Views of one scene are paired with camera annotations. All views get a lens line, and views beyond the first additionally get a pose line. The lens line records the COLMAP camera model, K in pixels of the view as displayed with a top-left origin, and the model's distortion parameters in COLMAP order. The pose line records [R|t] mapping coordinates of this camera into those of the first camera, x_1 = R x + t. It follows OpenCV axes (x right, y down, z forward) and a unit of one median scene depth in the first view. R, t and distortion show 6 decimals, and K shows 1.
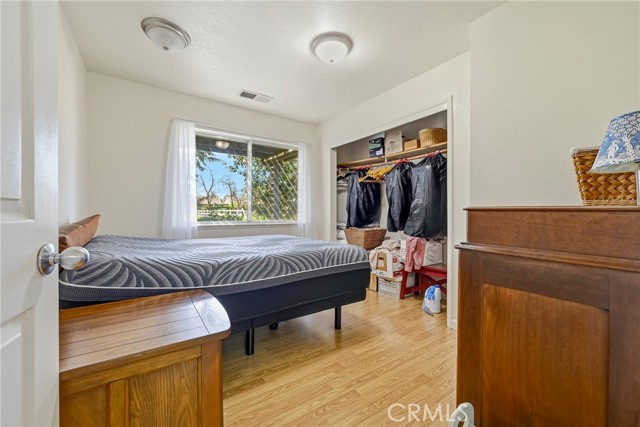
lens RADIAL K [[257.2, 0, 320.6], [0, 257.2, 211.5], [0, 0, 1]] dist [0.000635, -0.000234]
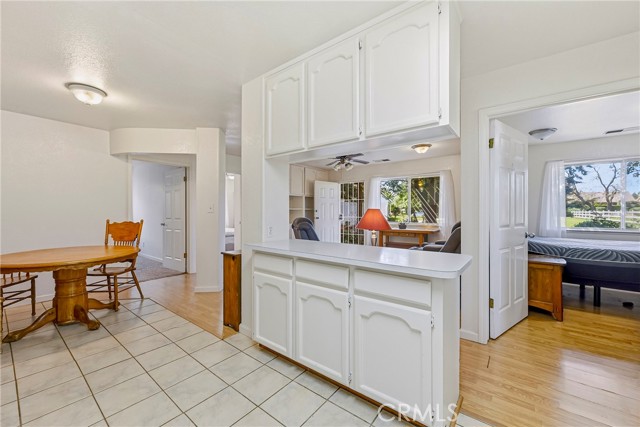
lens RADIAL K [[257.2, 0, 319.4], [0, 257.2, 211.8], [0, 0, 1]] dist [0.000635, -0.000234]
pose [[0.306966, -0.002620, -0.951717, 0.565222], [0.002253, 0.999995, -0.002026, -0.056770], [0.951718, -0.001522, 0.306970, -0.922623]]
